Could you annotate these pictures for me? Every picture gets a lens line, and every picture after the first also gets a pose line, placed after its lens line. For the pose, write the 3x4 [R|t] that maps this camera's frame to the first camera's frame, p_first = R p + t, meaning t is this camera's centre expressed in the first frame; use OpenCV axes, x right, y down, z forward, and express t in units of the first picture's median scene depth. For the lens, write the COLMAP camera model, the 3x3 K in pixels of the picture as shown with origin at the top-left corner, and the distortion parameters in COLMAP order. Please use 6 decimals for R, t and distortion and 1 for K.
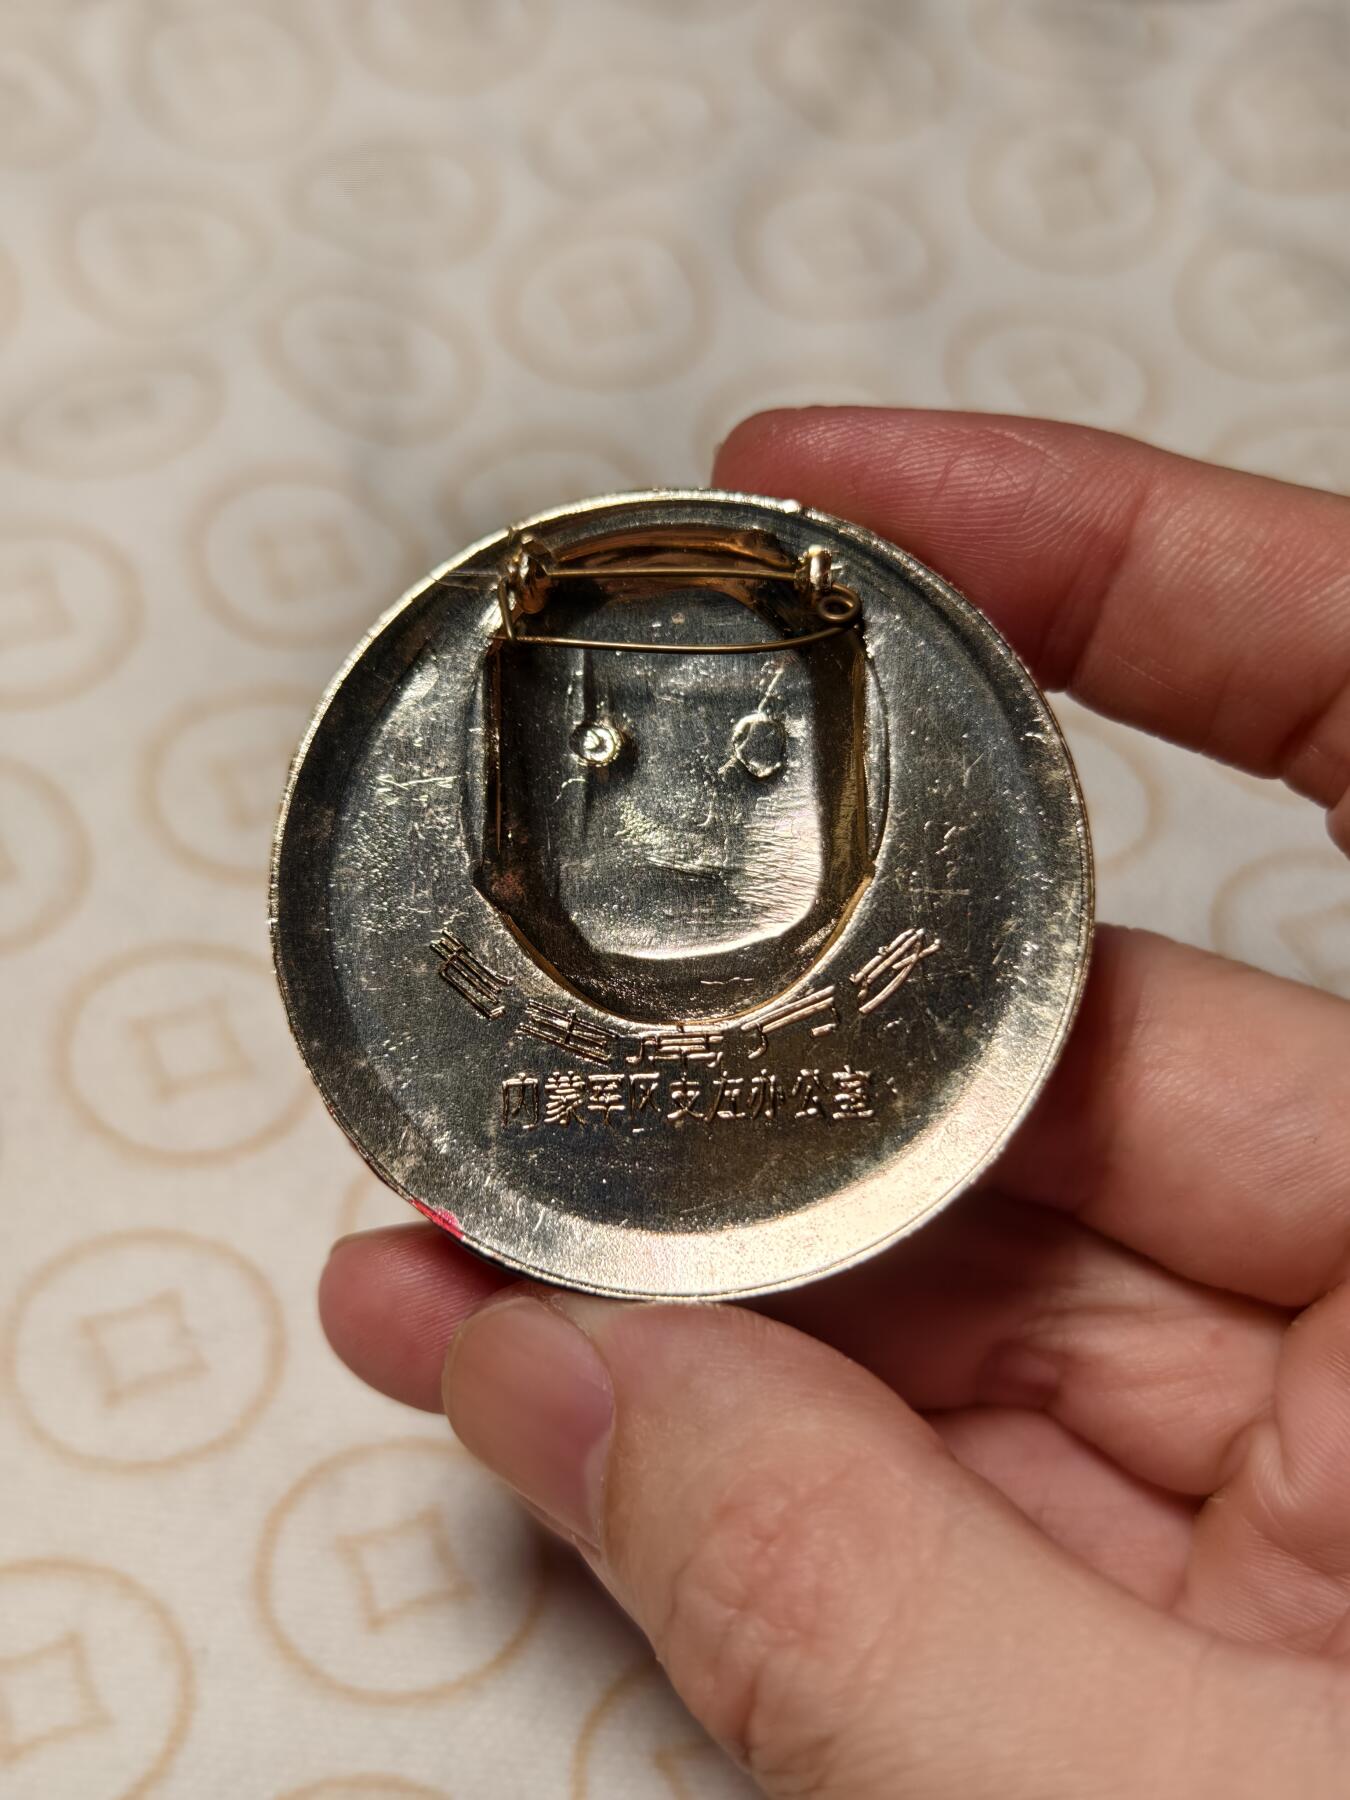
lens RADIAL K [[2396.3, 0, 688.4], [0, 2396.3, 891.7], [0, 0, 1]] dist [0.176094, 0.000000]
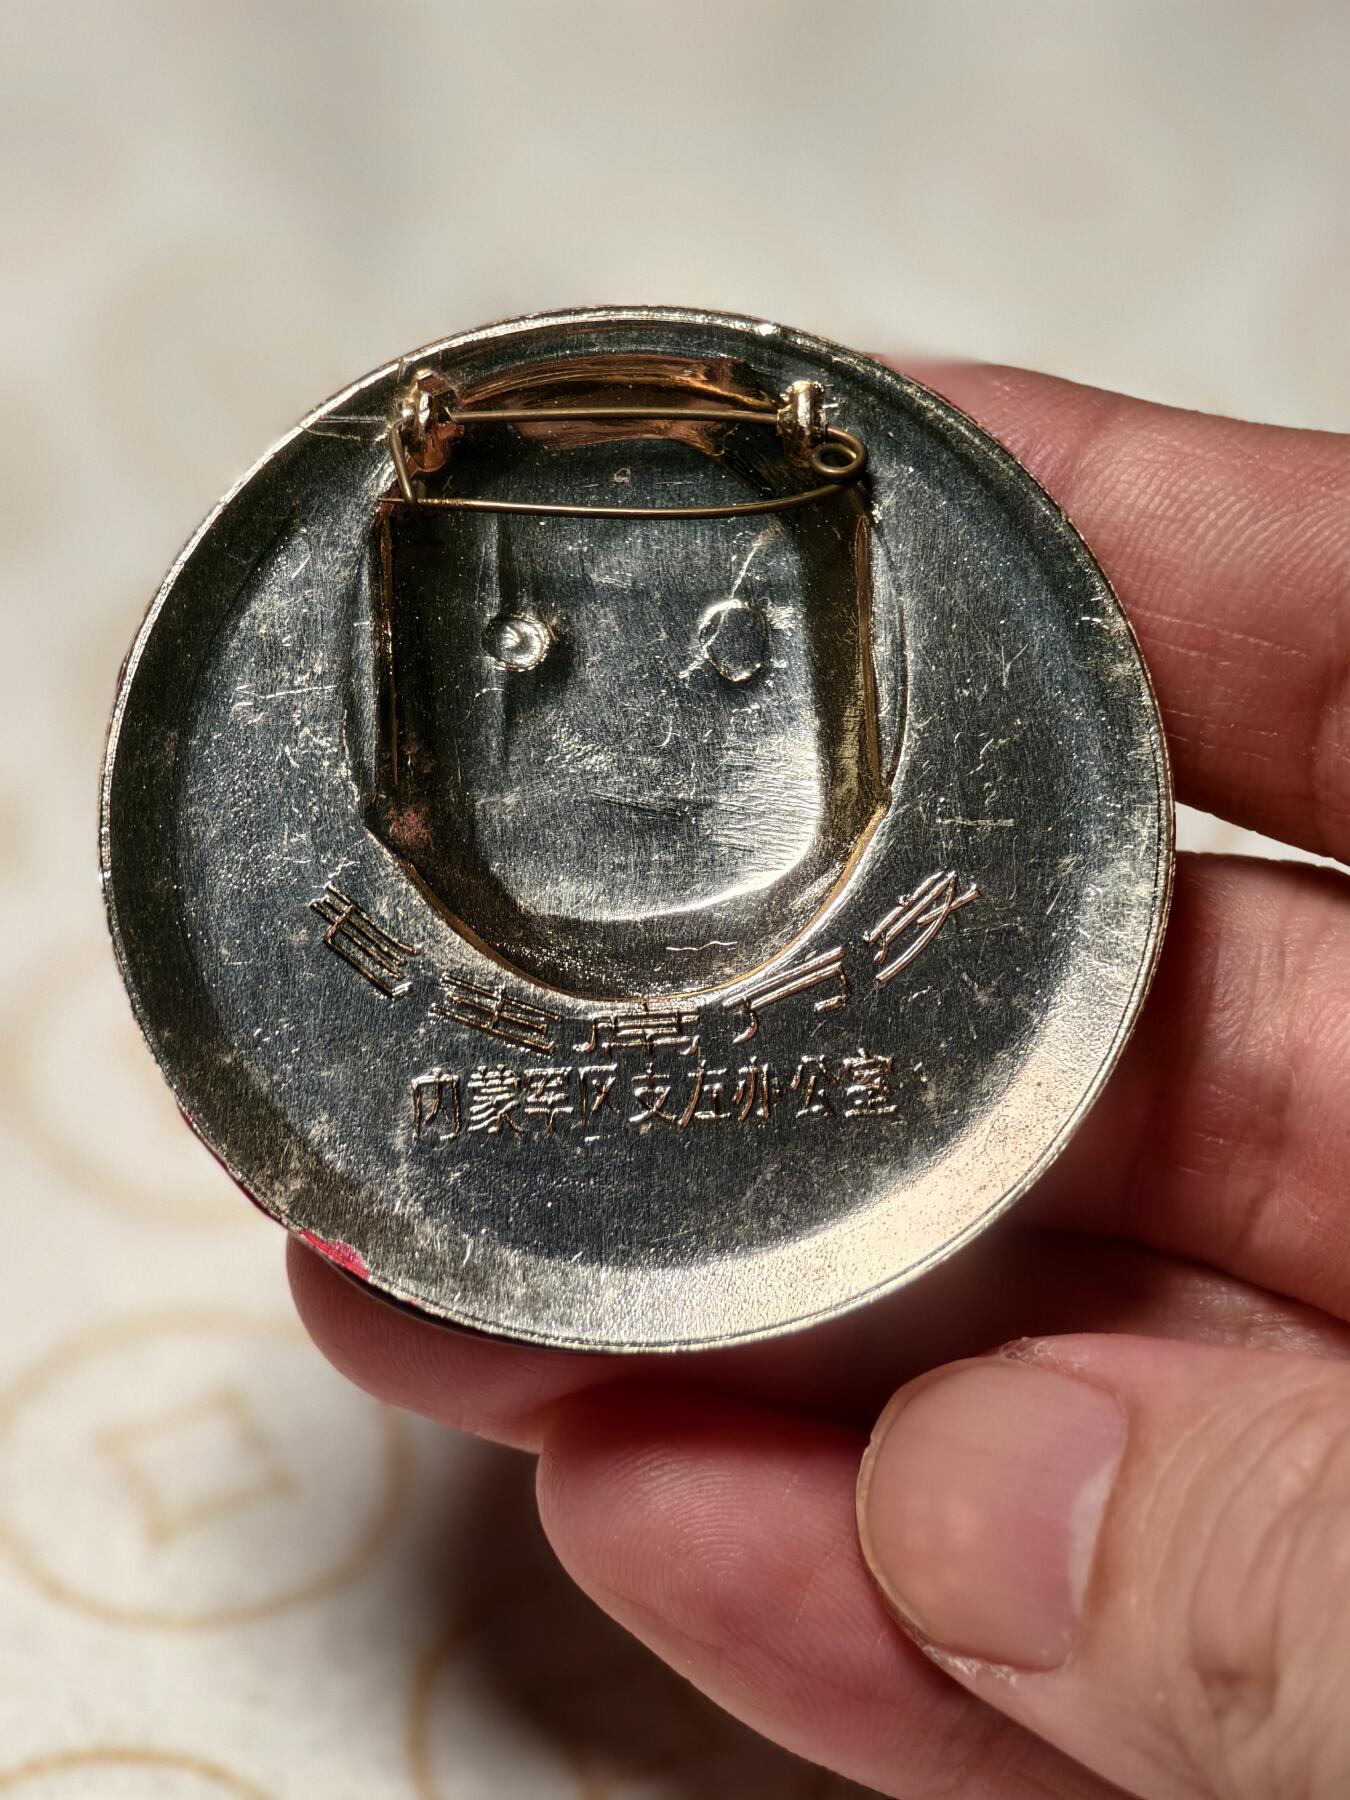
lens RADIAL K [[5351.4, 0, 668.7], [0, 5351.4, 901.8], [0, 0, 1]] dist [0.378901, 0.000000]
pose [[0.997786, -0.017230, 0.064242, -0.103910], [0.020960, 0.998105, -0.057849, 0.122270], [-0.063124, 0.059067, 0.996256, -0.700791]]
